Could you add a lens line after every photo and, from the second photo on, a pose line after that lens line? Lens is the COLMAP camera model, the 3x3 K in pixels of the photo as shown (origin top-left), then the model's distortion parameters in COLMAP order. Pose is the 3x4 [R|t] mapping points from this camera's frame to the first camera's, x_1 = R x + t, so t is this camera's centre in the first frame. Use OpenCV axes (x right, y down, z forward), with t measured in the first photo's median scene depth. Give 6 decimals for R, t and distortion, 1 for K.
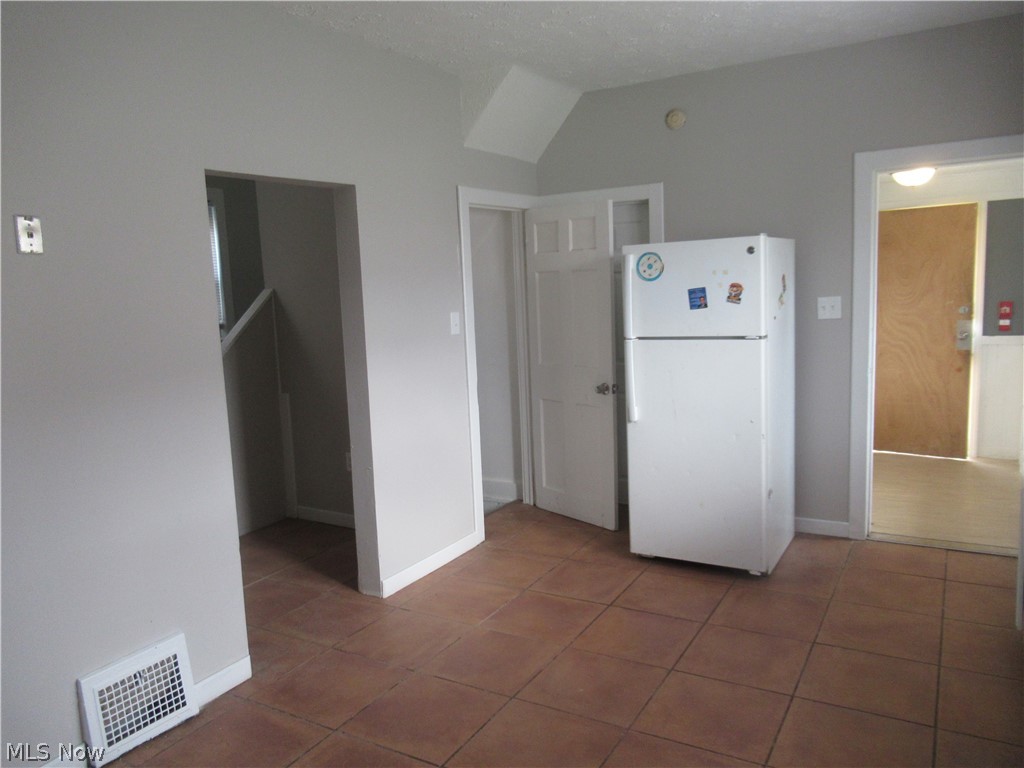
lens RADIAL K [[801.7, 0, 508.6], [0, 801.7, 387.6], [0, 0, 1]] dist [0.000772, 0.003148]
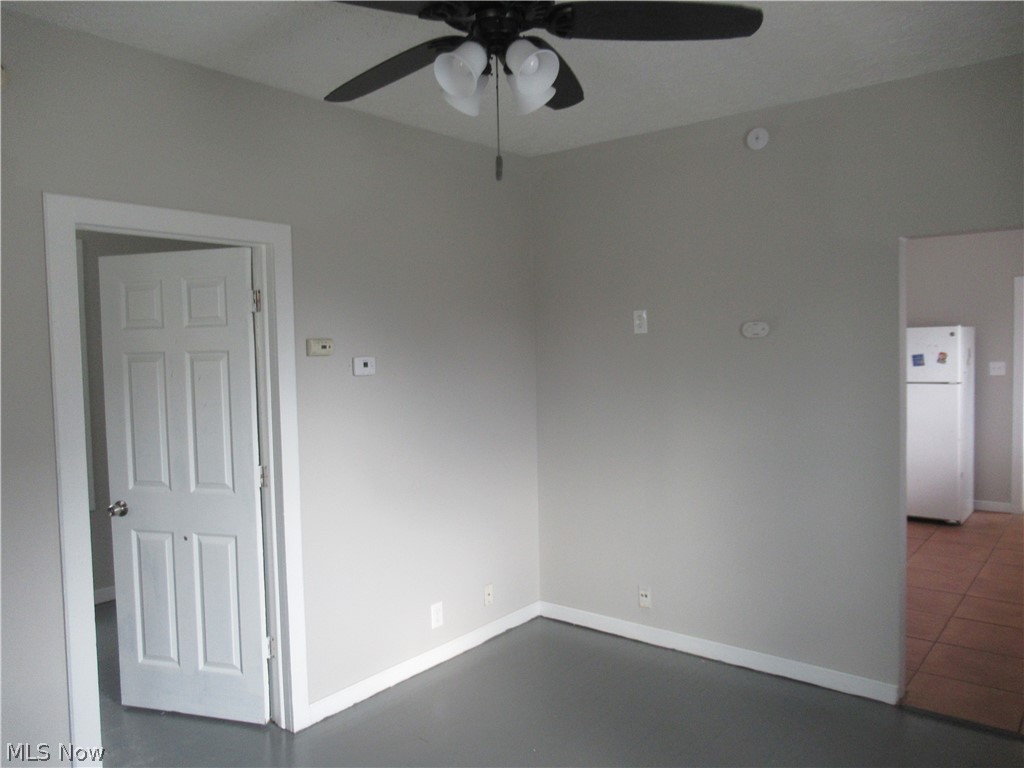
lens RADIAL K [[801.7, 0, 513.2], [0, 801.7, 385.7], [0, 0, 1]] dist [0.000772, 0.003148]
pose [[0.990062, 0.031248, -0.137116, -0.398277], [-0.043078, 0.995519, -0.084180, 0.129610], [0.133871, 0.089250, 0.986972, -0.844180]]
